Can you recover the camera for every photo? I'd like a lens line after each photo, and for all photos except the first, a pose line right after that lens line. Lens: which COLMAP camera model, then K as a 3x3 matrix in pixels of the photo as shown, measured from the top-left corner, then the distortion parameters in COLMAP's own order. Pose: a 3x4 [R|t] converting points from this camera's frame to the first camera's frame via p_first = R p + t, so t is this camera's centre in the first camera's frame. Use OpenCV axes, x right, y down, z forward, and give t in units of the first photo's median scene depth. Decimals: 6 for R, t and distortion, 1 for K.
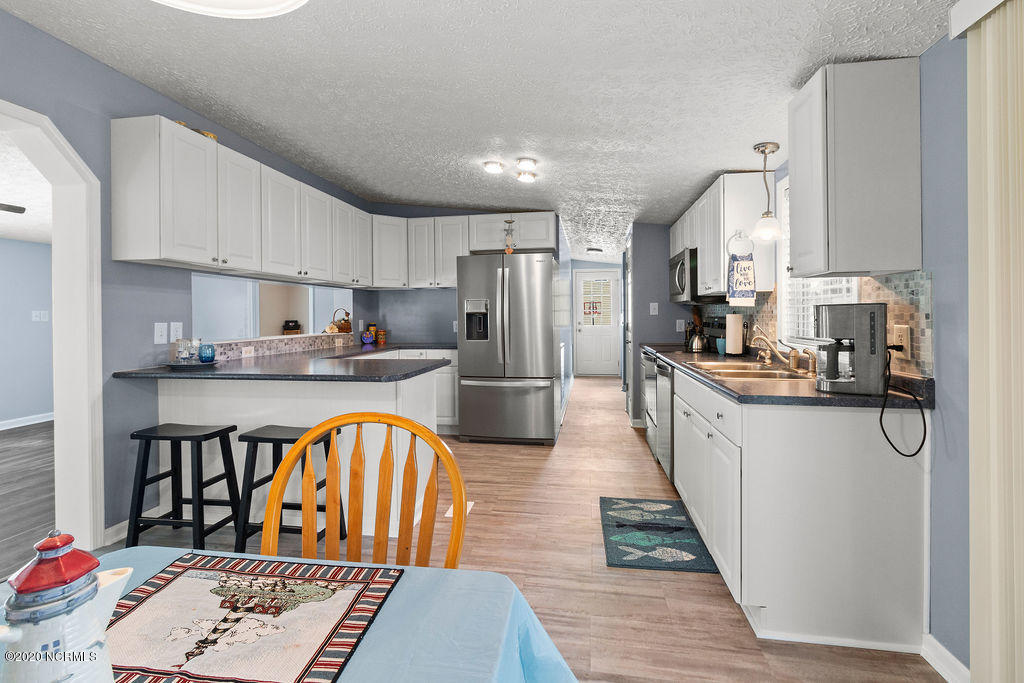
lens RADIAL K [[472.7, 0, 519.2], [0, 472.7, 324.5], [0, 0, 1]] dist [-0.002621, 0.001310]
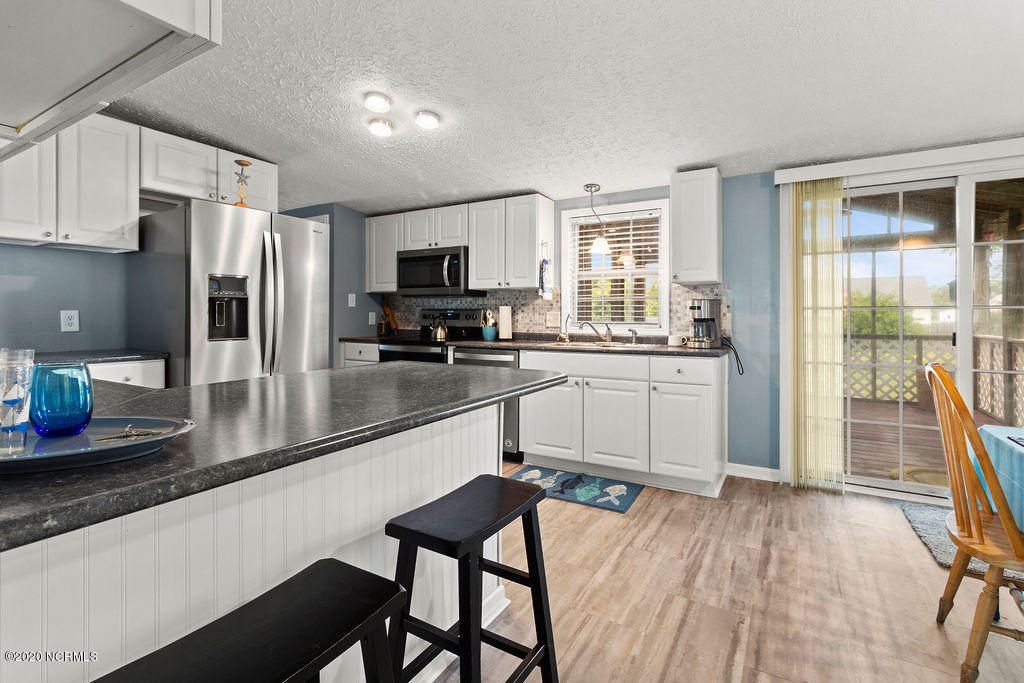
lens RADIAL K [[472.7, 0, 503.4], [0, 472.7, 318.3], [0, 0, 1]] dist [-0.002621, 0.001310]
pose [[0.381375, -0.000122, 0.924420, -0.672101], [0.011035, 0.999929, -0.004420, 0.014936], [-0.924354, 0.011887, 0.381350, 0.537094]]
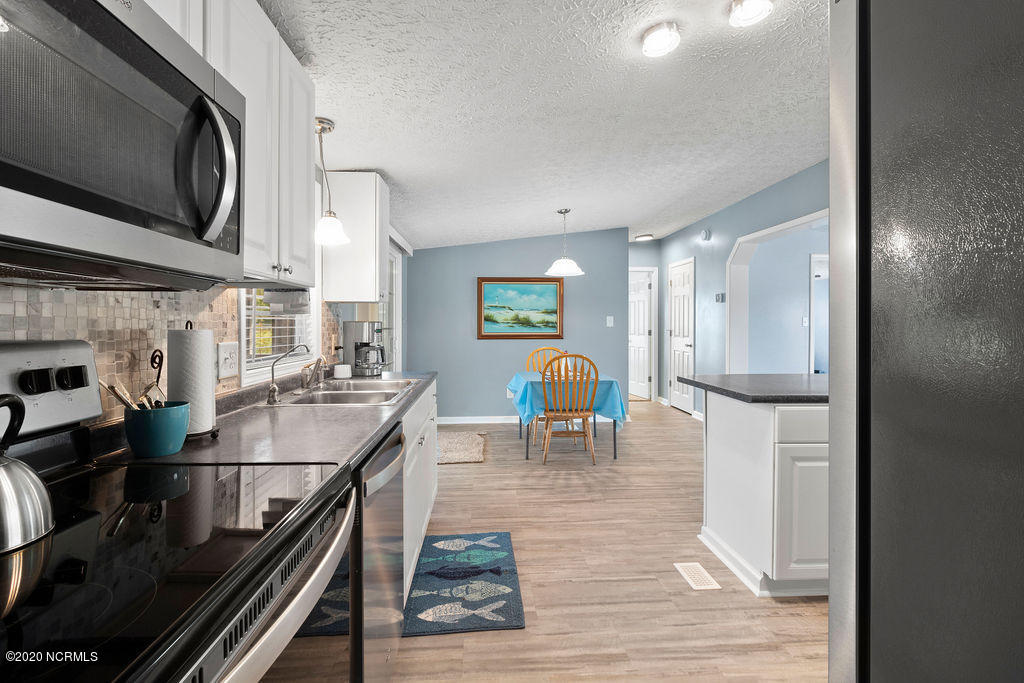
lens RADIAL K [[472.7, 0, 514.3], [0, 472.7, 322.6], [0, 0, 1]] dist [-0.002621, 0.001310]
pose [[-0.978385, 0.004711, -0.206738, 0.278745], [0.001197, 0.999853, 0.017121, -0.035471], [0.206788, 0.016503, -0.978246, 1.434209]]
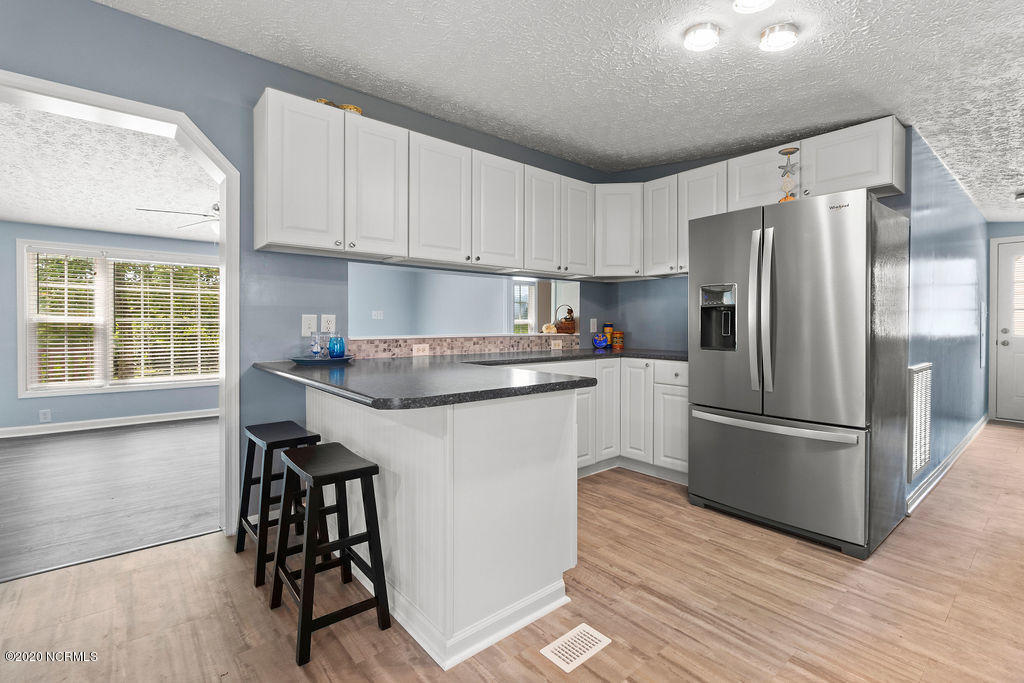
lens RADIAL K [[472.7, 0, 510.1], [0, 472.7, 329.8], [0, 0, 1]] dist [-0.002621, 0.001310]
pose [[0.748864, 0.019045, -0.662450, 0.152416], [-0.019728, 0.999785, 0.006443, 0.010921], [0.662430, 0.008244, 0.749078, 0.443040]]
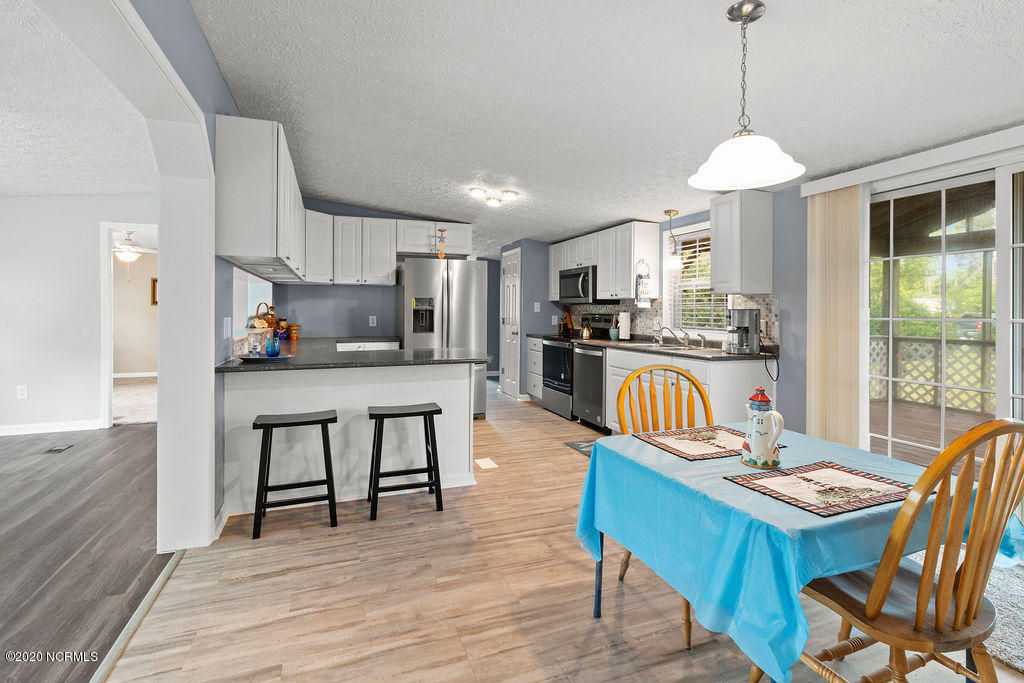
lens RADIAL K [[472.7, 0, 518.6], [0, 472.7, 319.3], [0, 0, 1]] dist [-0.002621, 0.001310]
pose [[0.868560, -0.000123, 0.495584, -0.577768], [-0.000699, 0.999999, 0.001473, -0.001751], [-0.495584, -0.001626, 0.868559, -0.133312]]
